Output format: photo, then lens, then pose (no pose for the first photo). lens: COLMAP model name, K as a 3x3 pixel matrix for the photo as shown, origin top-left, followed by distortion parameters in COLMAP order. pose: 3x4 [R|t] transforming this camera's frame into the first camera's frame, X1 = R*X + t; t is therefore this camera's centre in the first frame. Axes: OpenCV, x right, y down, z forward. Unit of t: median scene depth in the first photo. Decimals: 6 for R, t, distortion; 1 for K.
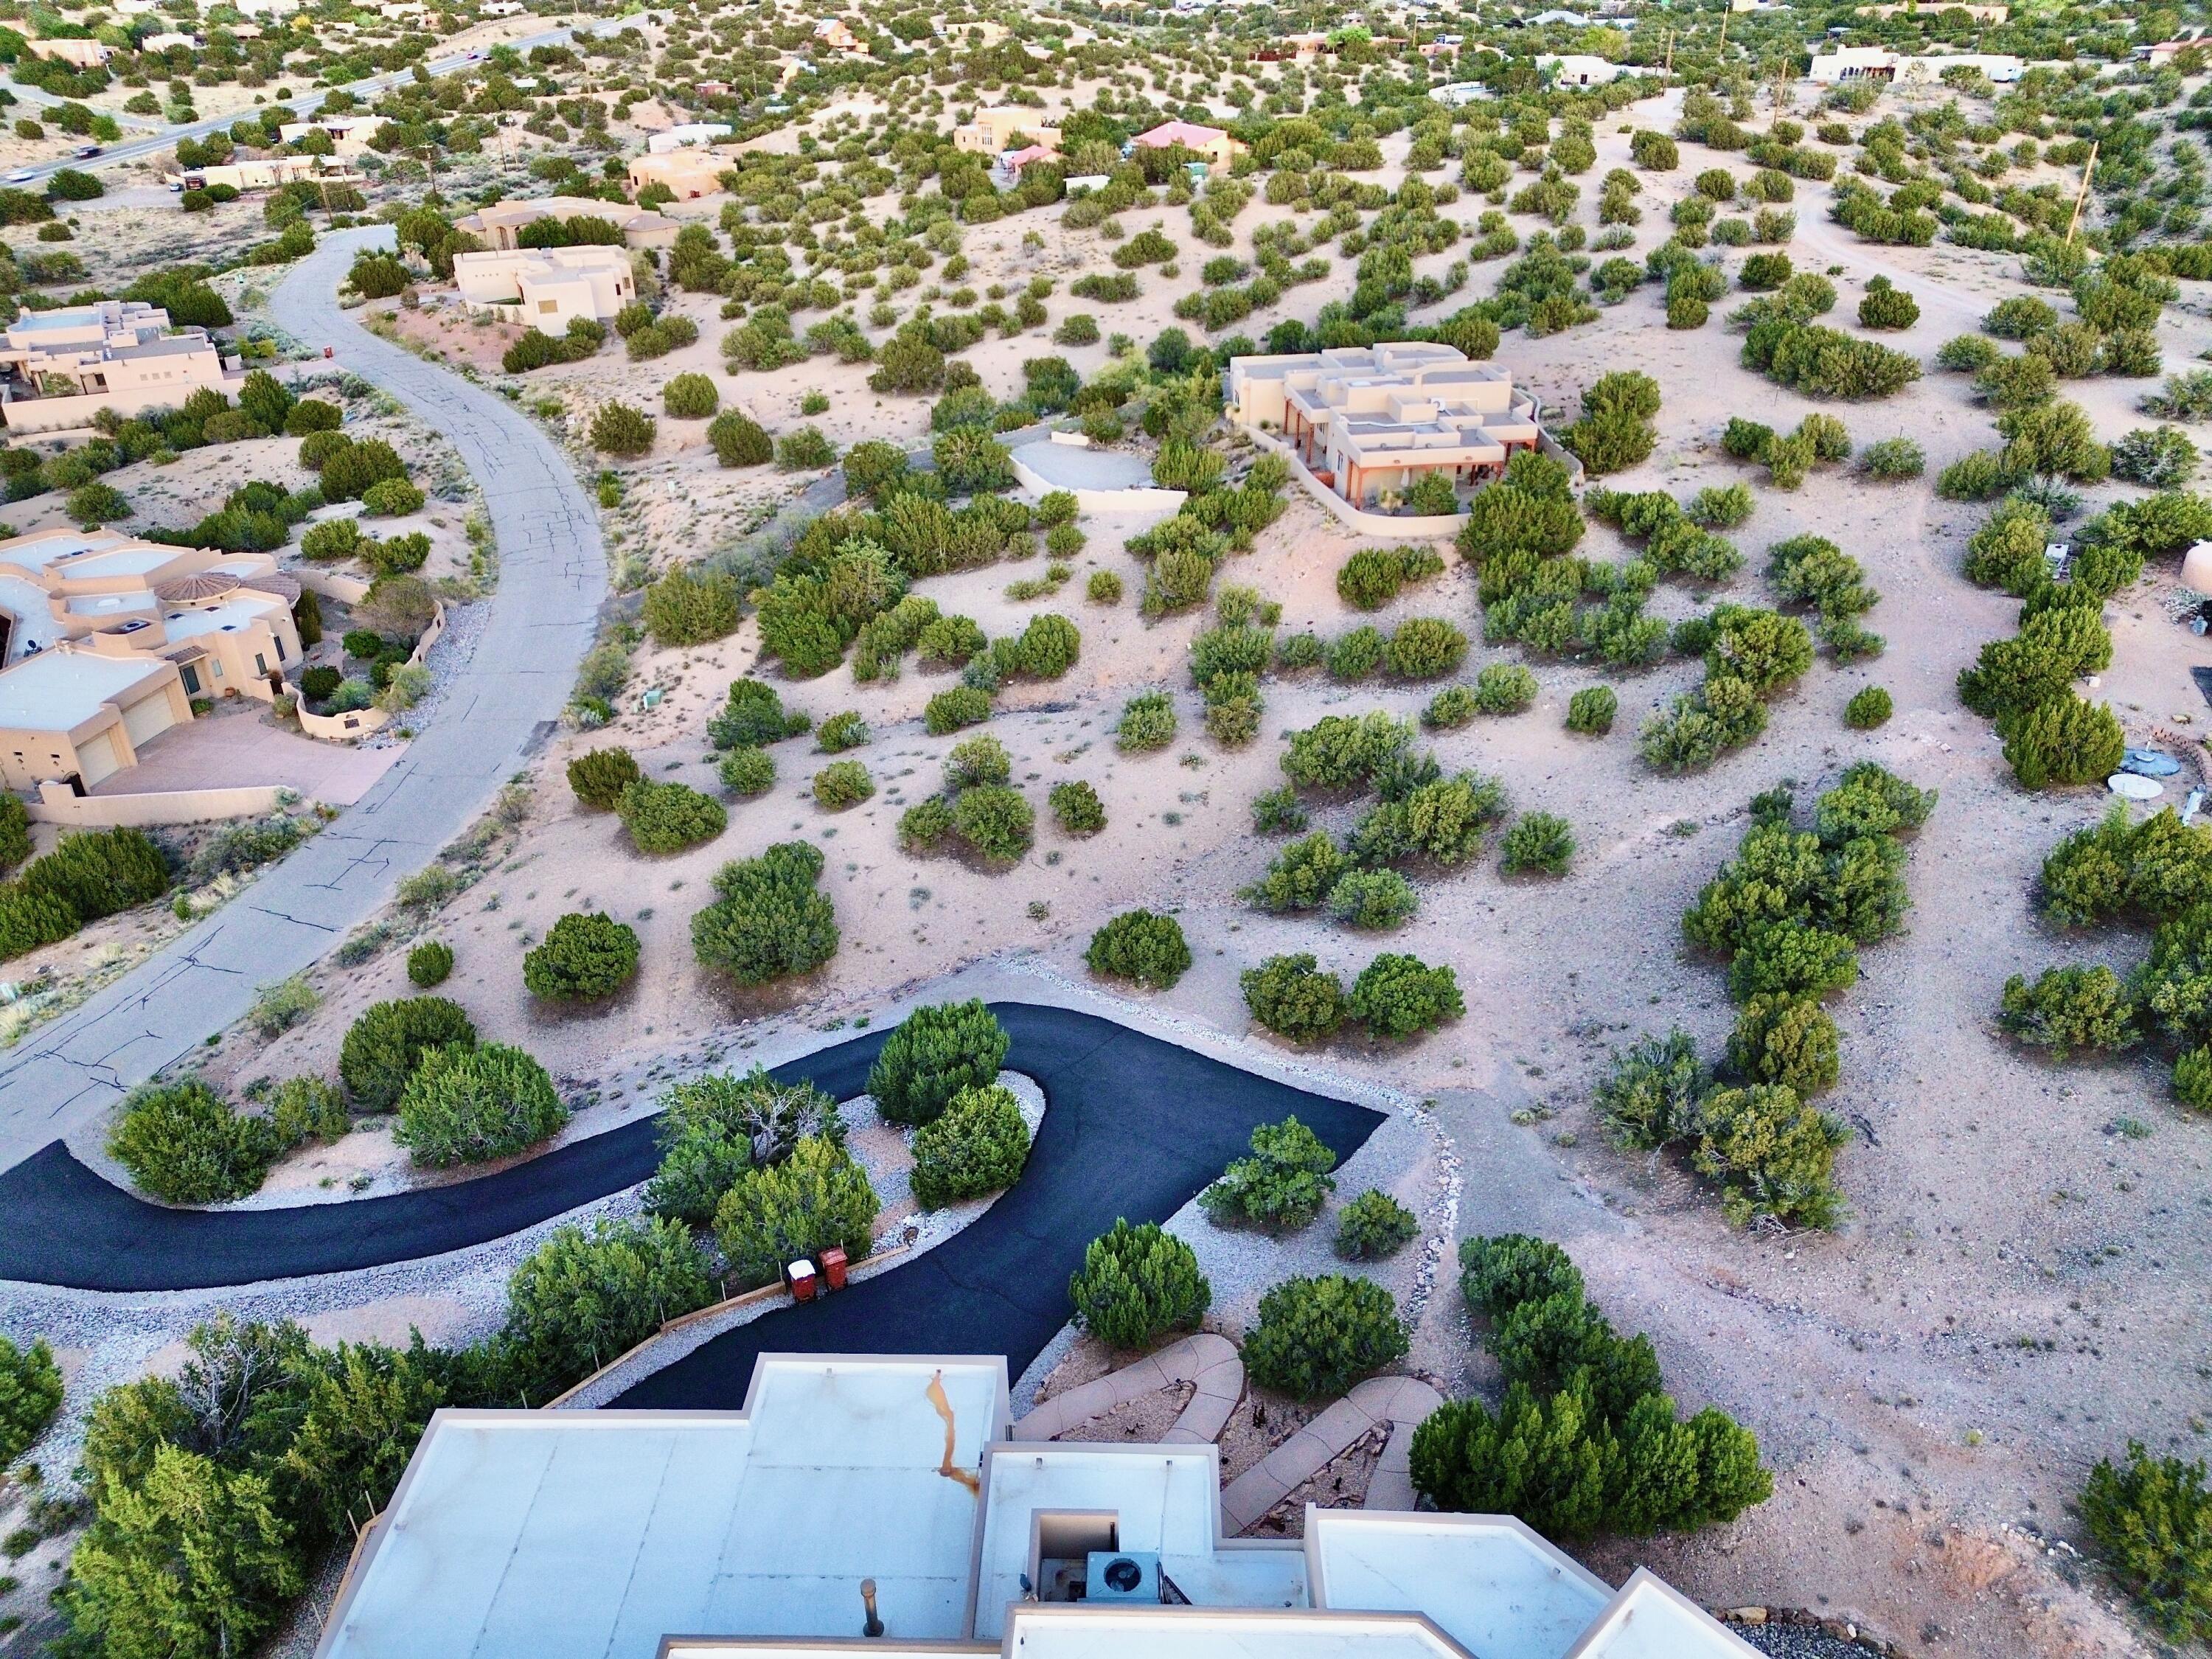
lens RADIAL K [[1559.0, 0, 1101.7], [0, 1559.0, 826.6], [0, 0, 1]] dist [0.076791, -0.077707]
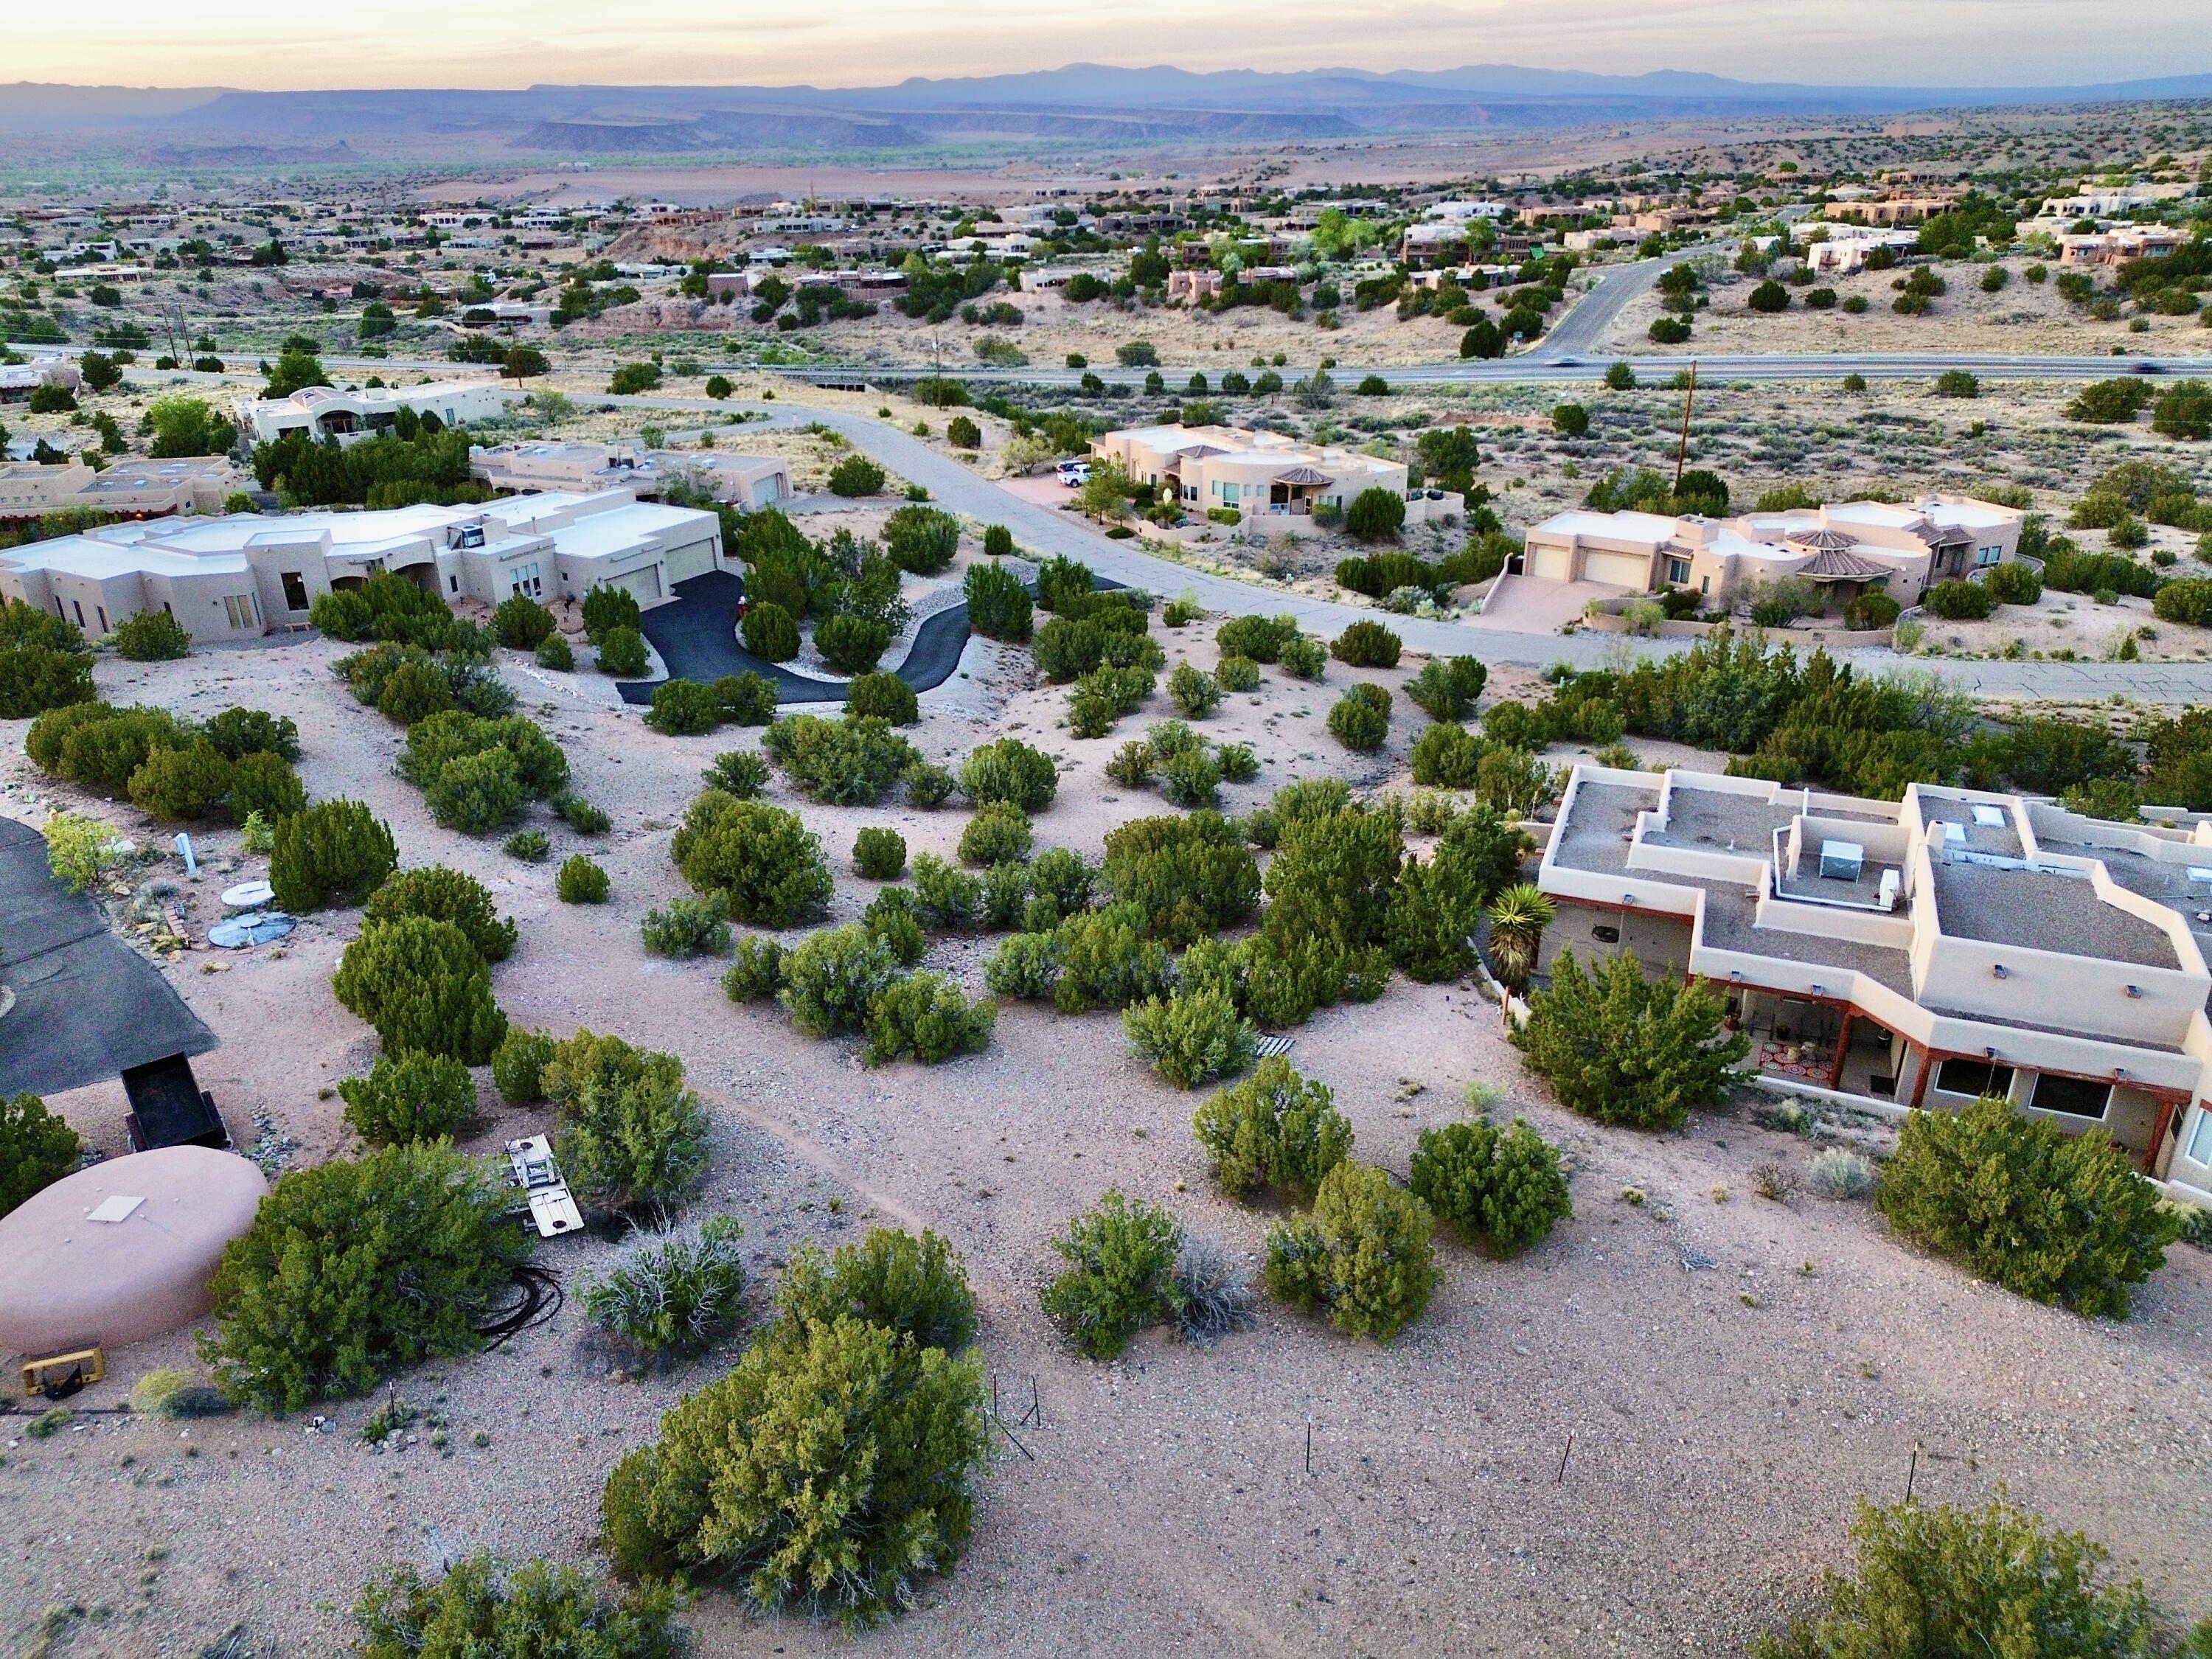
lens RADIAL K [[1559.0, 0, 1101.7], [0, 1559.0, 826.6], [0, 0, 1]] dist [0.076791, -0.077707]
pose [[-0.473117, 0.379439, -0.795102, 0.860302], [-0.408237, 0.705337, 0.579519, -0.579896], [0.780707, 0.598770, -0.178806, 1.162183]]
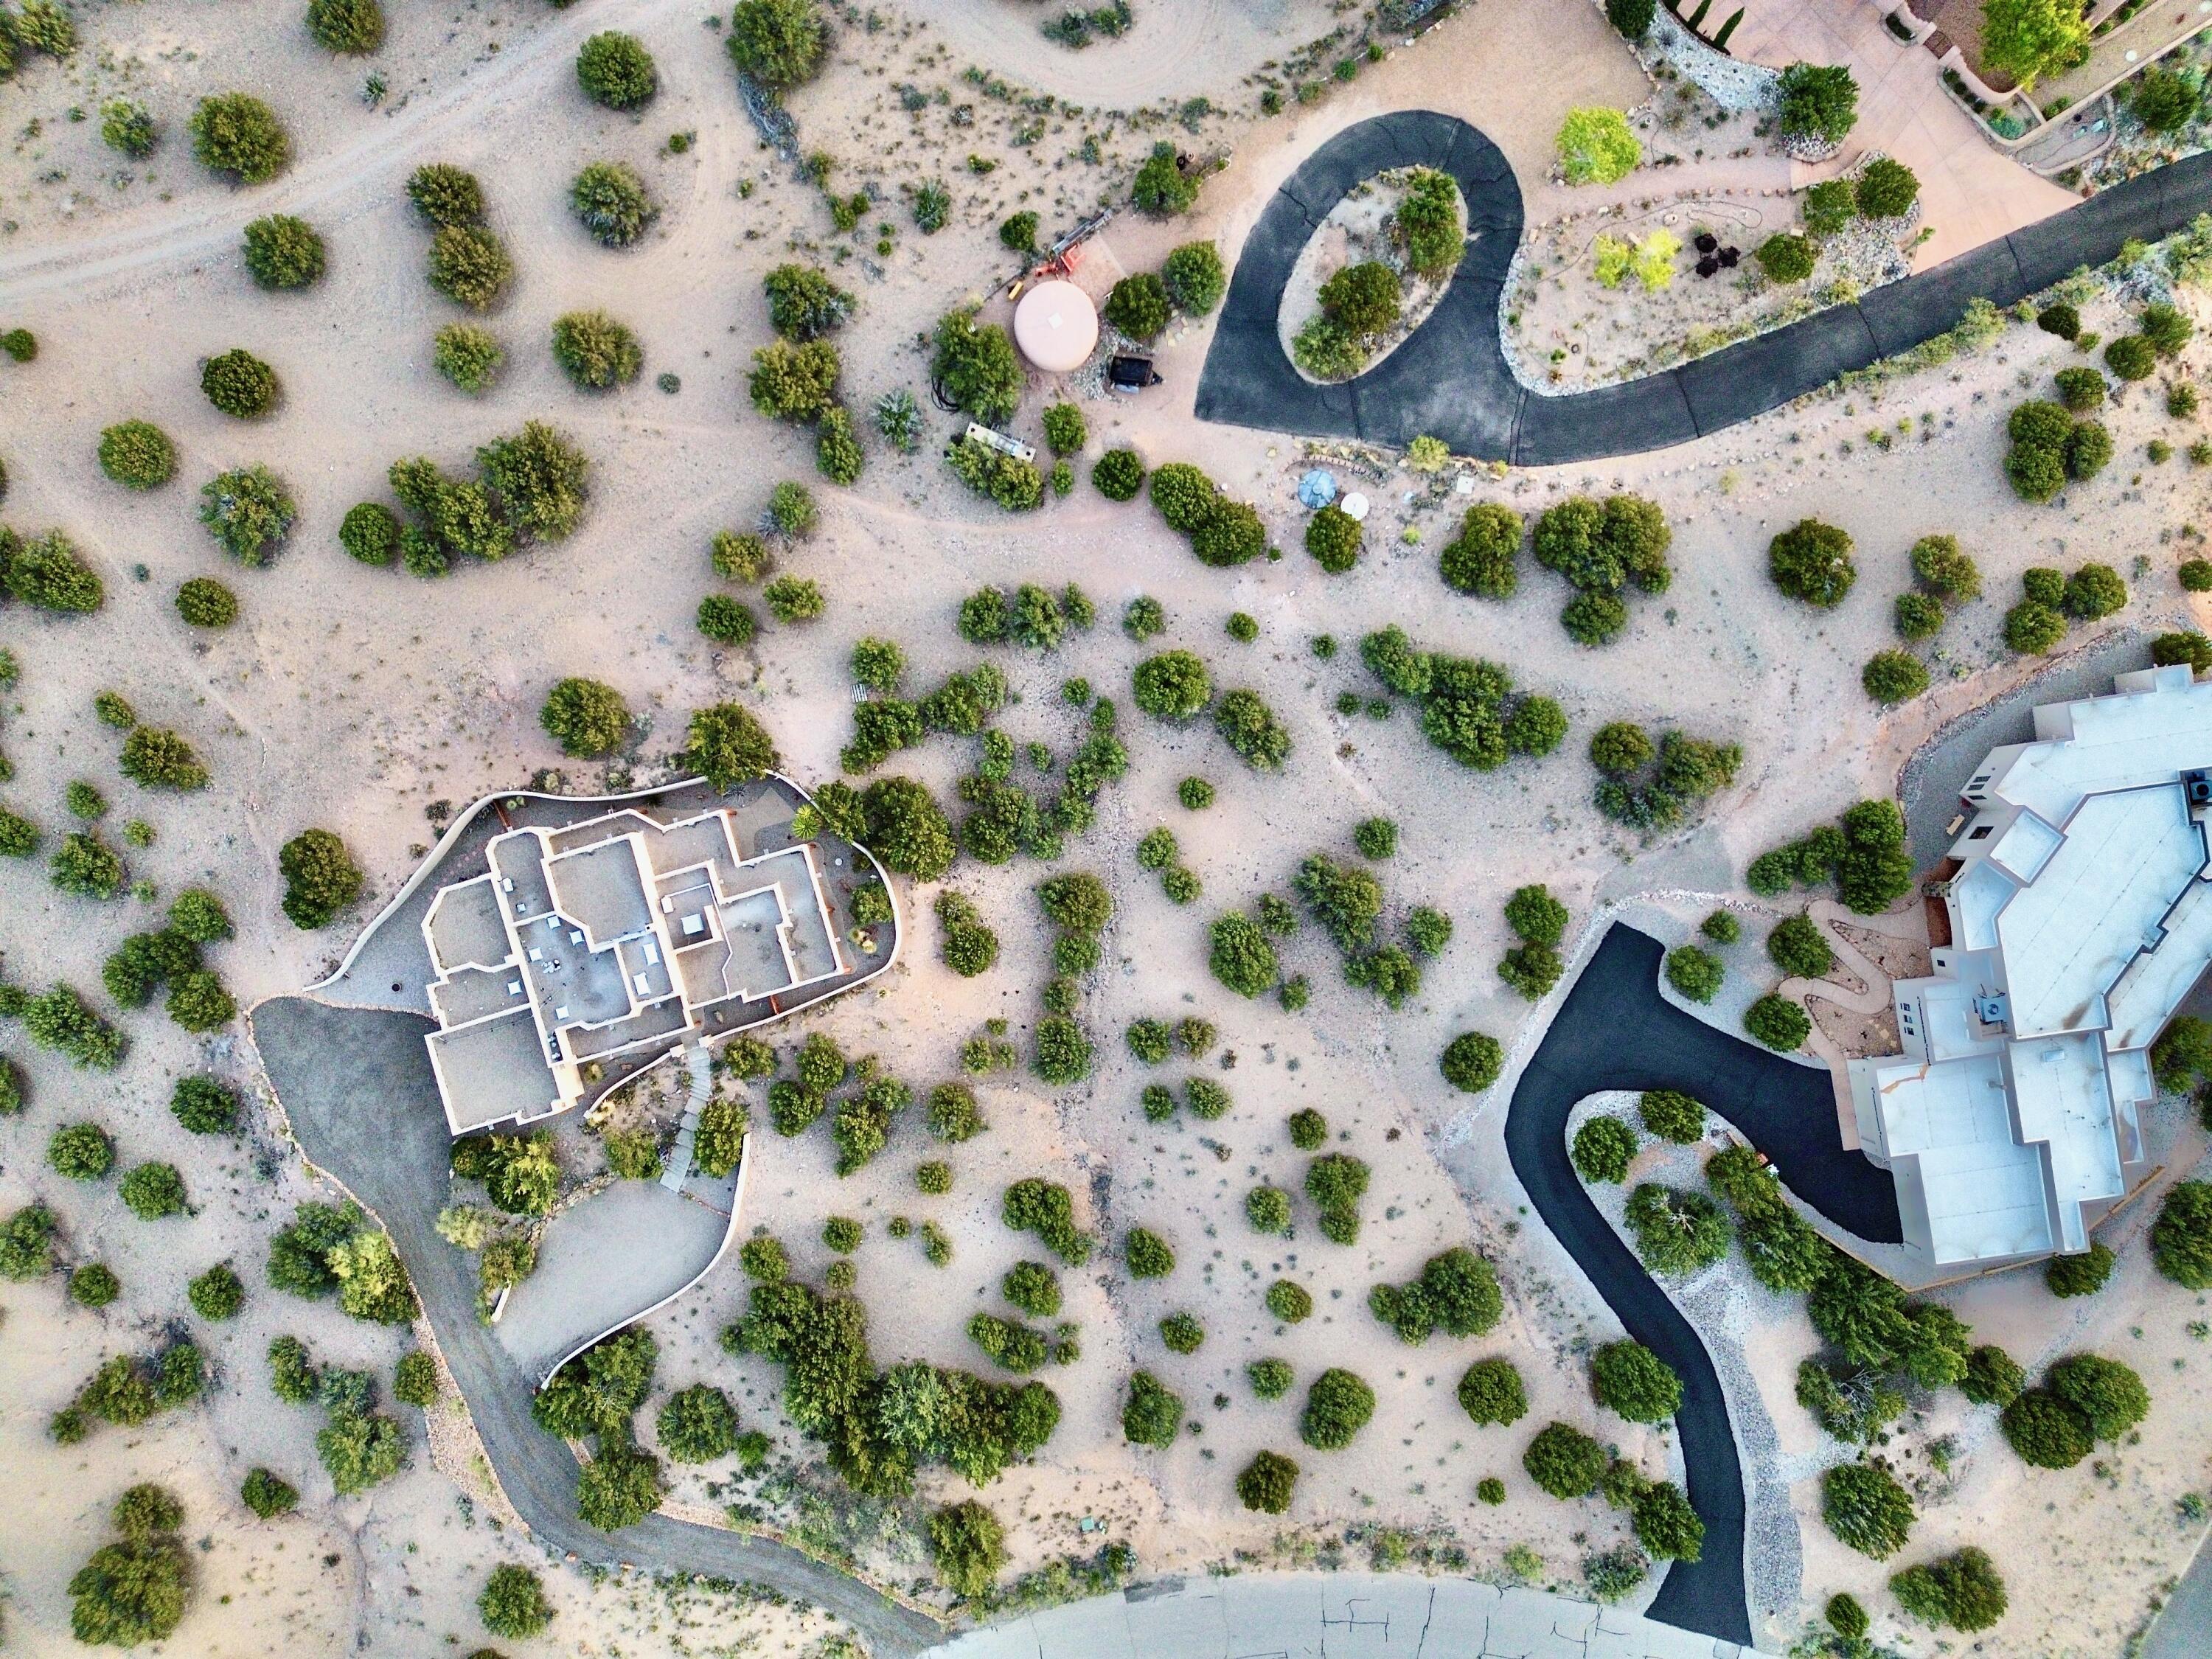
lens RADIAL K [[1559.0, 0, 1101.7], [0, 1559.0, 826.6], [0, 0, 1]] dist [0.076791, -0.077707]
pose [[-0.175338, -0.984103, 0.028250, 0.241413], [0.503815, -0.065038, 0.861360, -1.271195], [-0.845829, 0.165262, 0.507210, 0.333060]]
